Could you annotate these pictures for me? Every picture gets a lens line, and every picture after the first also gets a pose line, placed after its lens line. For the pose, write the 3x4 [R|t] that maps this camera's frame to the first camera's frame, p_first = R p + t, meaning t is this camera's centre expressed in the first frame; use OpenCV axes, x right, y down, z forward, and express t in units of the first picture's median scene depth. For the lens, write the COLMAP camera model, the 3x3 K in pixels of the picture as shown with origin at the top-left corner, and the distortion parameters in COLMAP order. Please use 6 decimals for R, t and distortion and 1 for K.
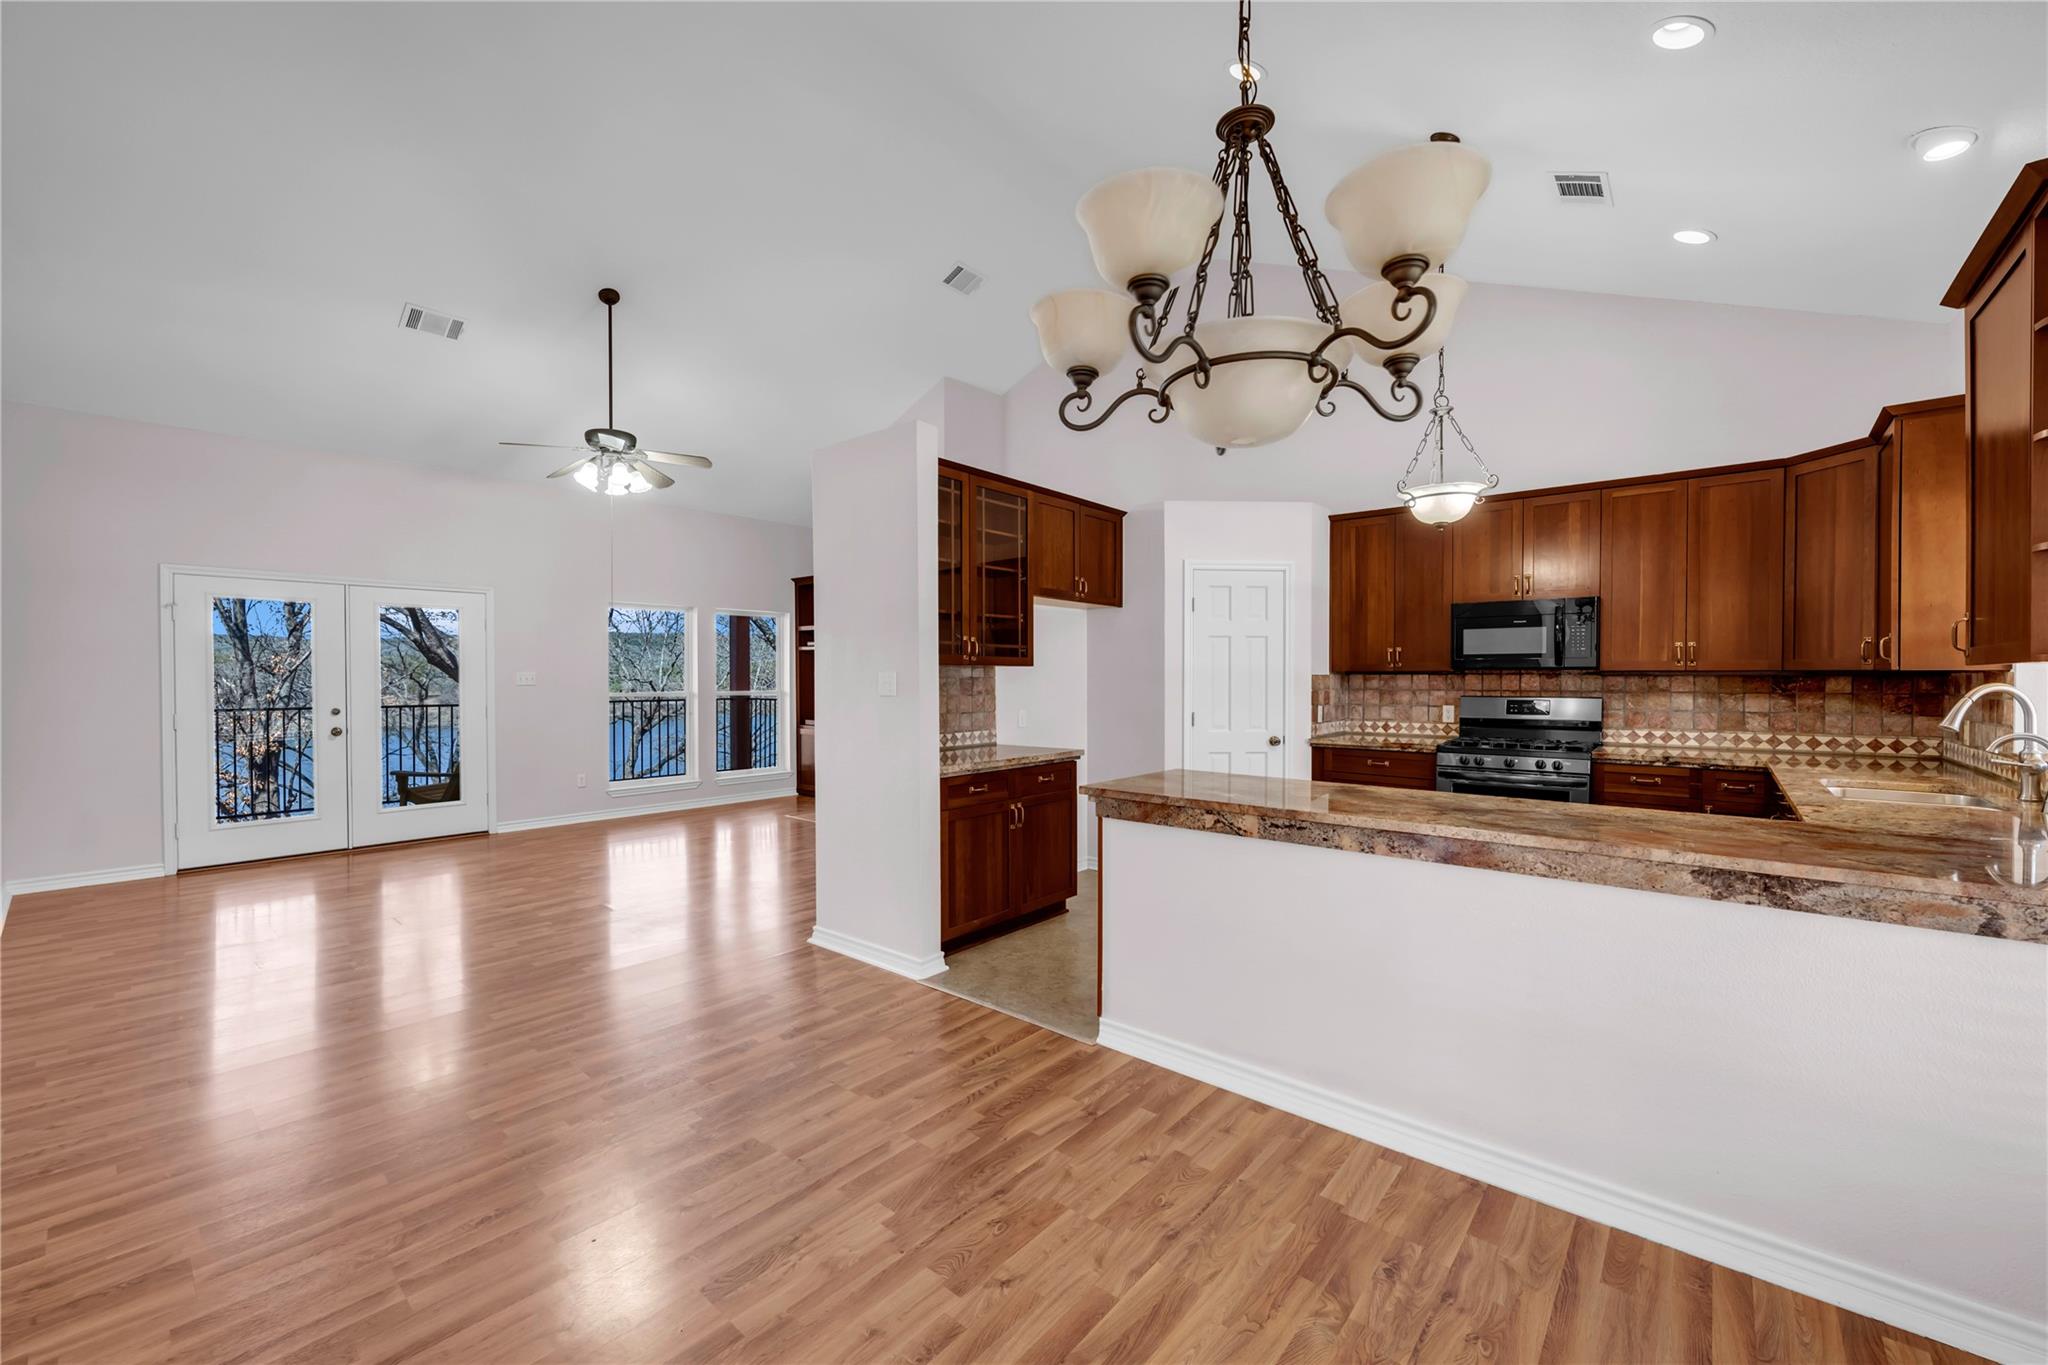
lens RADIAL K [[811.9, 0, 1014.4], [0, 811.9, 679.4], [0, 0, 1]] dist [-0.000793, -0.000025]
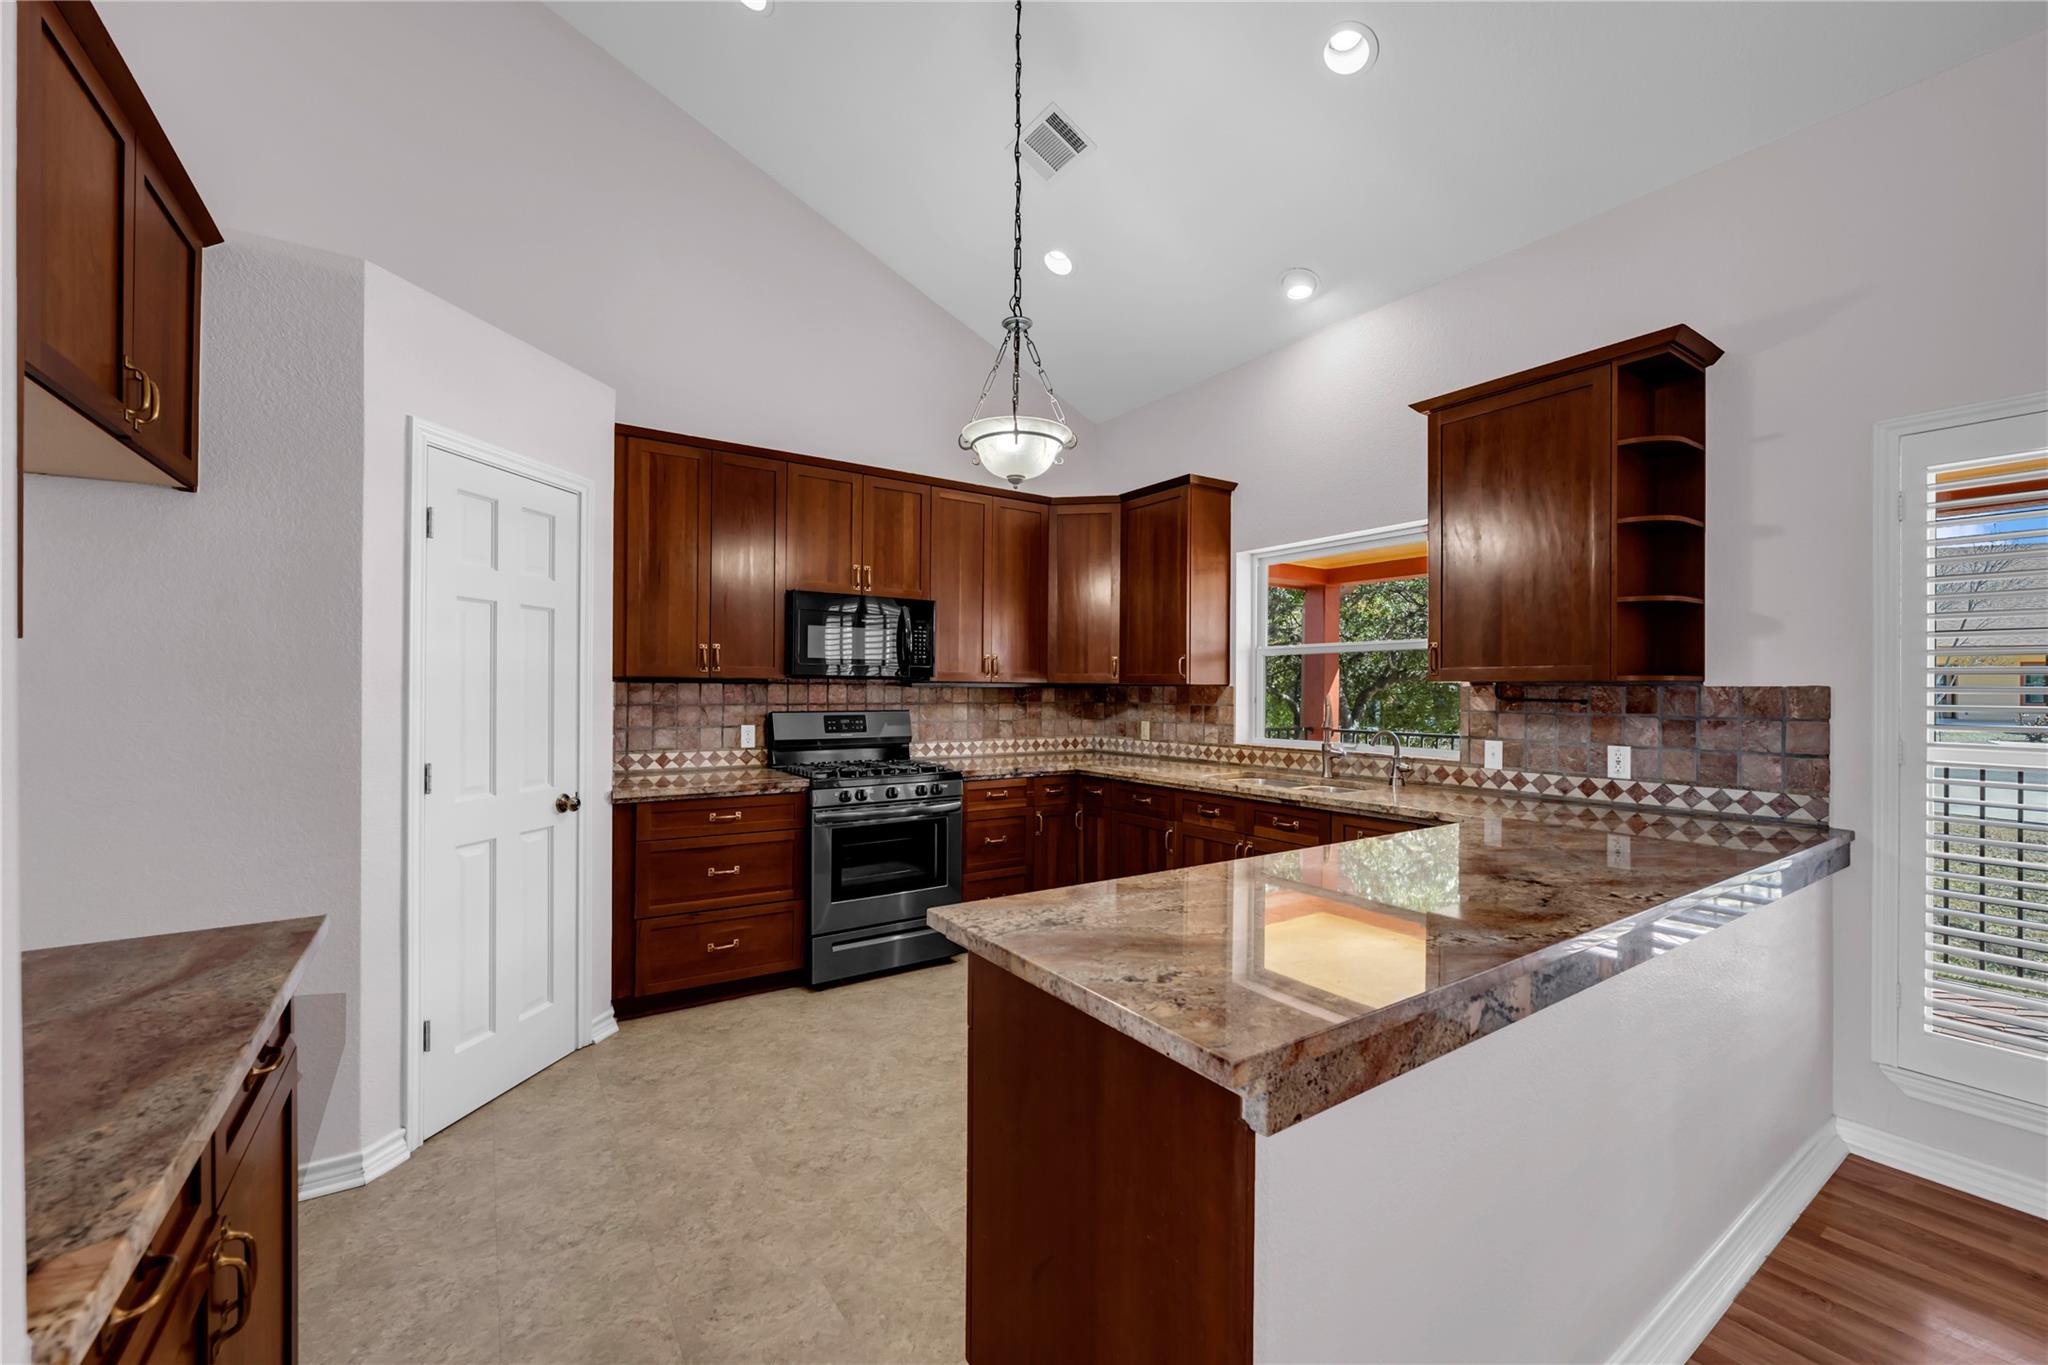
lens RADIAL K [[811.9, 0, 1021.5], [0, 811.9, 686.7], [0, 0, 1]] dist [-0.000793, -0.000025]
pose [[0.273377, 0.006693, 0.961884, -0.119304], [-0.000832, 0.999977, -0.006721, 0.001549], [-0.961907, 0.001037, 0.273376, 0.552435]]
